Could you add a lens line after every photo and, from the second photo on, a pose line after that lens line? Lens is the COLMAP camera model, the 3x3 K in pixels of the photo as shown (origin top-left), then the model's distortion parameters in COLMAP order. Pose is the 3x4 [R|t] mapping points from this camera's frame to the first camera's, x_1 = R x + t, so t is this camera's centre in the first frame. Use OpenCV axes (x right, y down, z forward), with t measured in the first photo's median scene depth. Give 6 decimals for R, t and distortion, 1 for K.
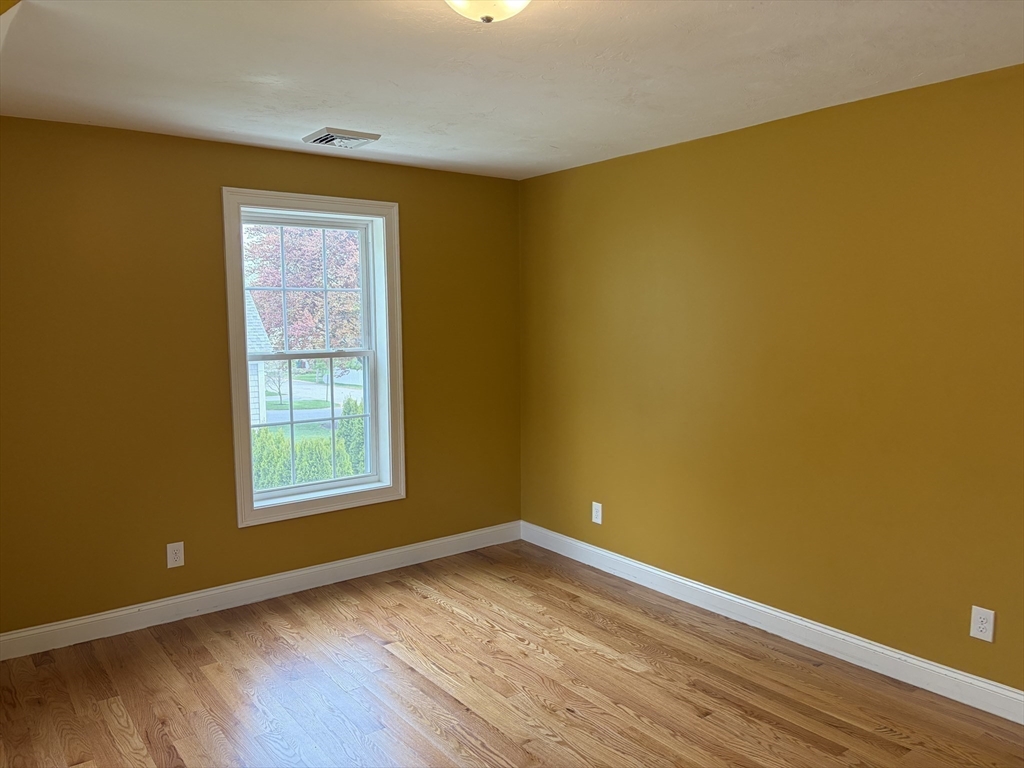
lens RADIAL K [[783.5, 0, 512.0], [0, 783.5, 384.0], [0, 0, 1]] dist [0.042236, -0.002914]
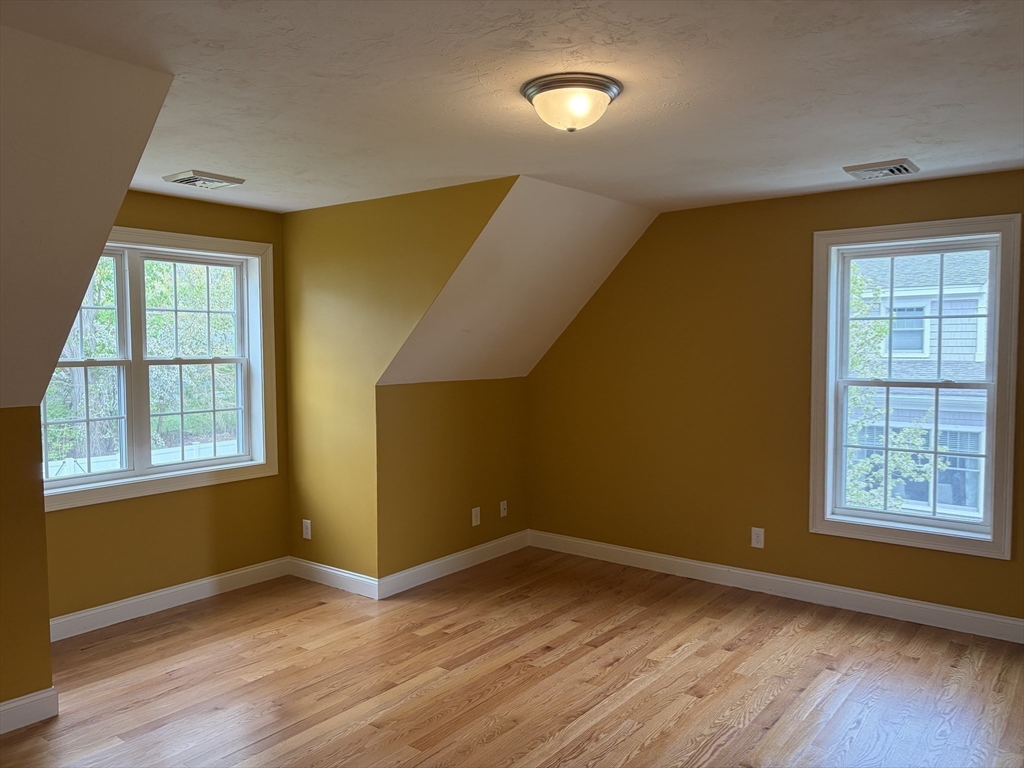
lens RADIAL K [[783.5, 0, 512.0], [0, 783.5, 384.0], [0, 0, 1]] dist [0.042236, -0.002914]
pose [[0.261015, 0.055051, -0.963764, 0.636658], [-0.086229, 0.995711, 0.033523, -0.029638], [0.961476, 0.074355, 0.264642, 0.289289]]
